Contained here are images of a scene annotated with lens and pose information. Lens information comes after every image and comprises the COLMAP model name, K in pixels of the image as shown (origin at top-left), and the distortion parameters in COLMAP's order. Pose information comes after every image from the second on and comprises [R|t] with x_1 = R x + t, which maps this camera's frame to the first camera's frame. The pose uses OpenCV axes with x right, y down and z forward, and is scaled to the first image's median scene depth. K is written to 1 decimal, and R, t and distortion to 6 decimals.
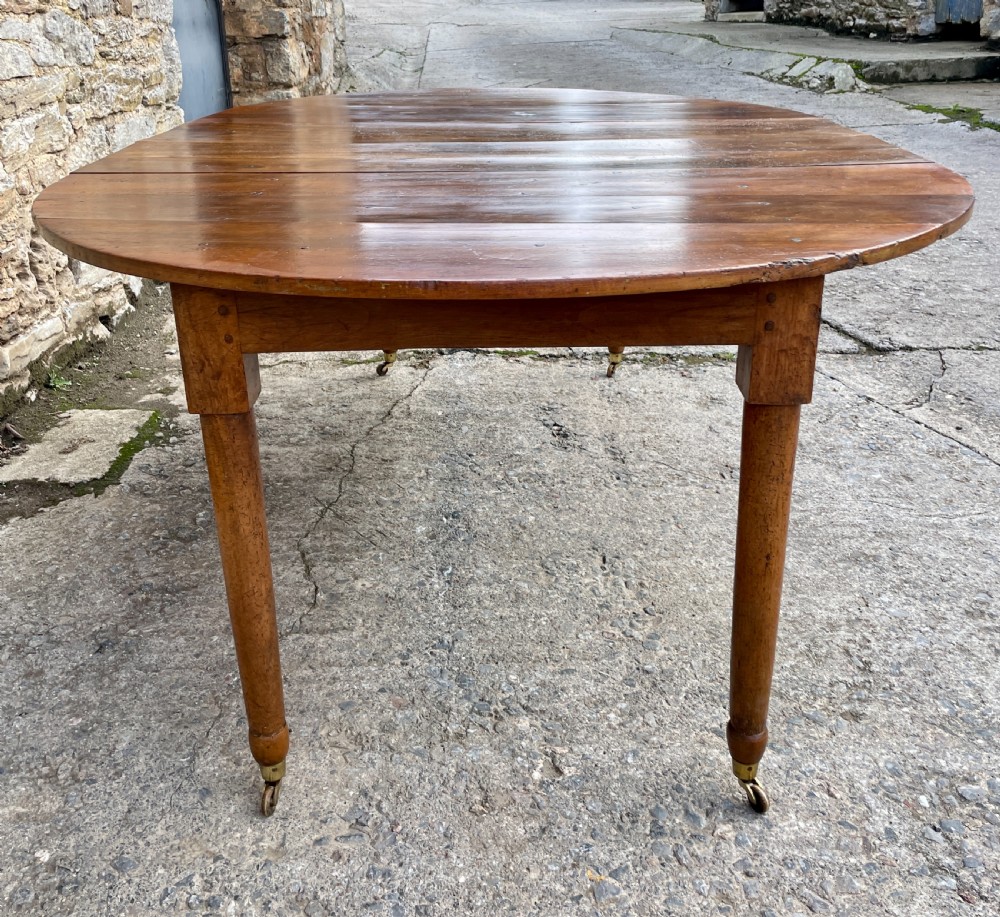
lens RADIAL K [[1027.5, 0, 494.9], [0, 1027.5, 355.4], [0, 0, 1]] dist [0.096510, -0.137730]
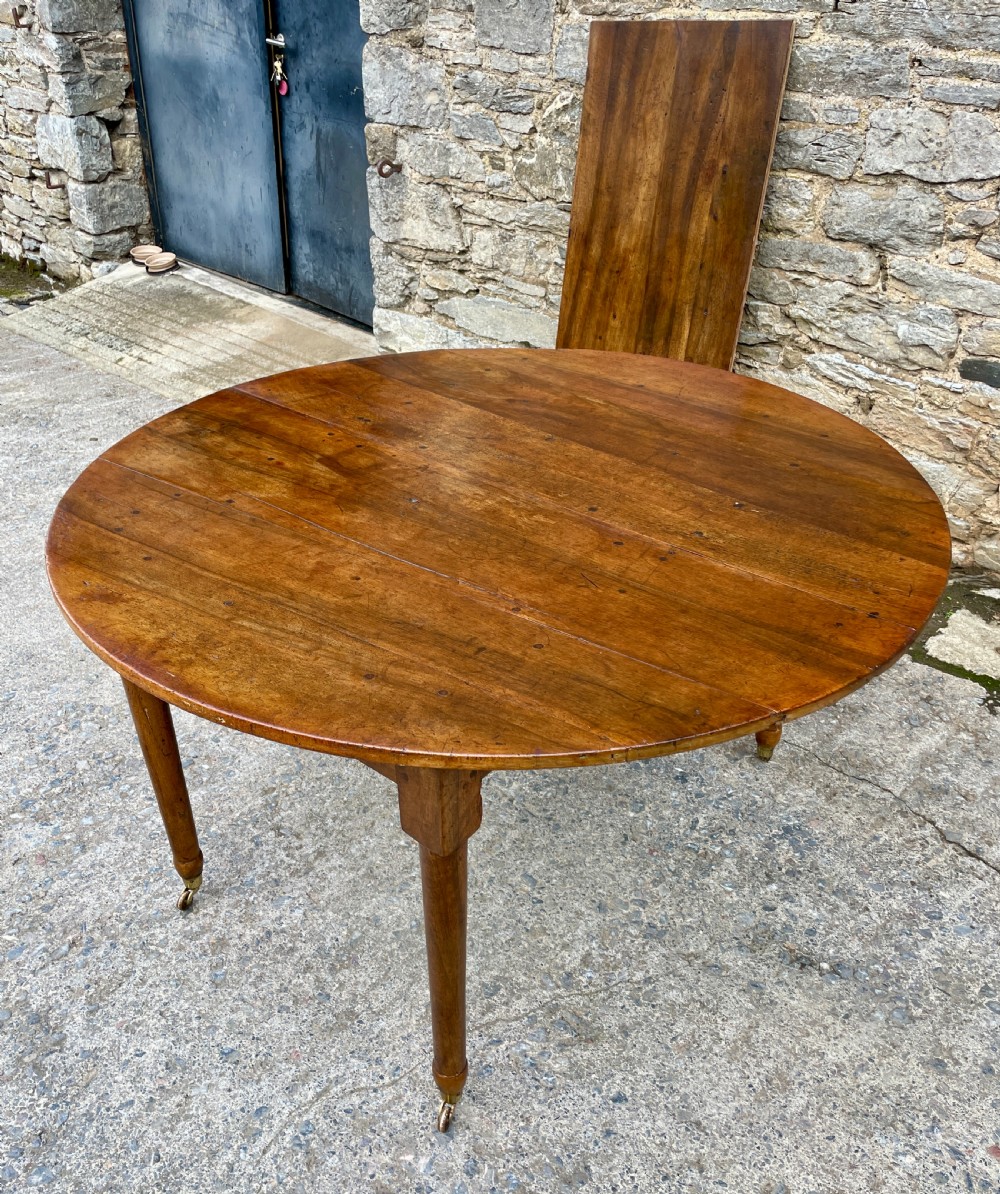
lens RADIAL K [[1006.5, 0, 491.6], [0, 1006.5, 609.3], [0, 0, 1]] dist [0.093509, -0.128734]
pose [[-0.680970, 0.400821, -0.612880, 0.582835], [-0.236107, 0.672050, 0.701857, -0.565096], [0.693205, 0.622649, -0.363009, 1.031853]]
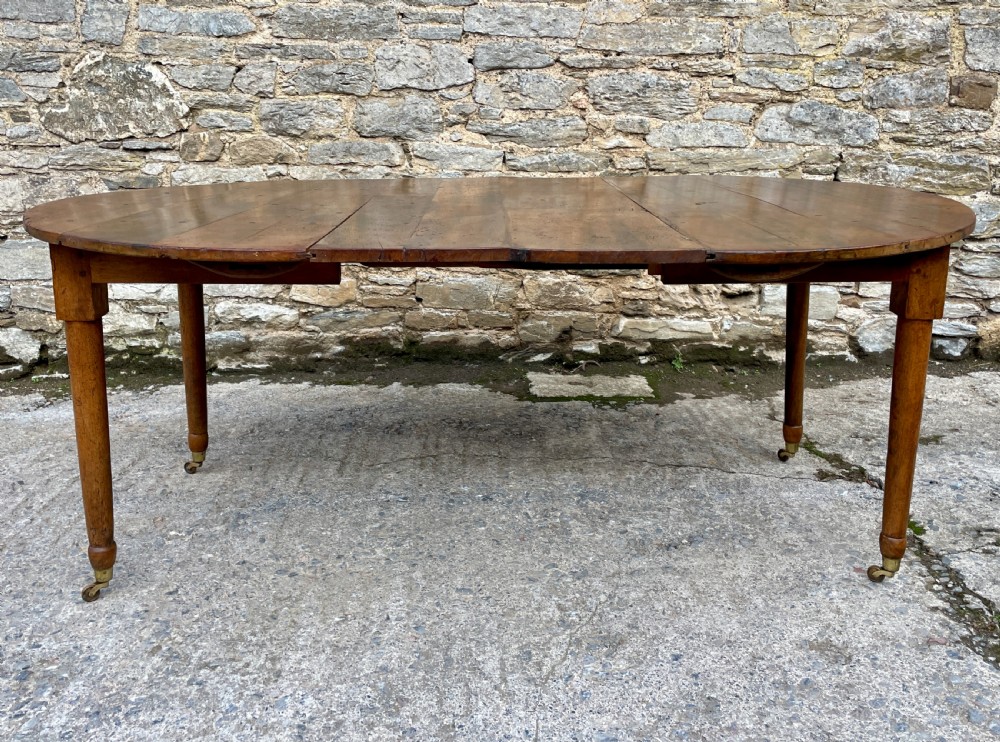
lens RADIAL K [[922.6, 0, 491.0], [0, 922.6, 290.6], [0, 0, 1]] dist [0.095215, -0.125065]
pose [[0.022767, 0.213242, -0.976734, 0.888367], [-0.335361, 0.922008, 0.193478, -0.258337], [0.941815, 0.323154, 0.092504, 0.753229]]
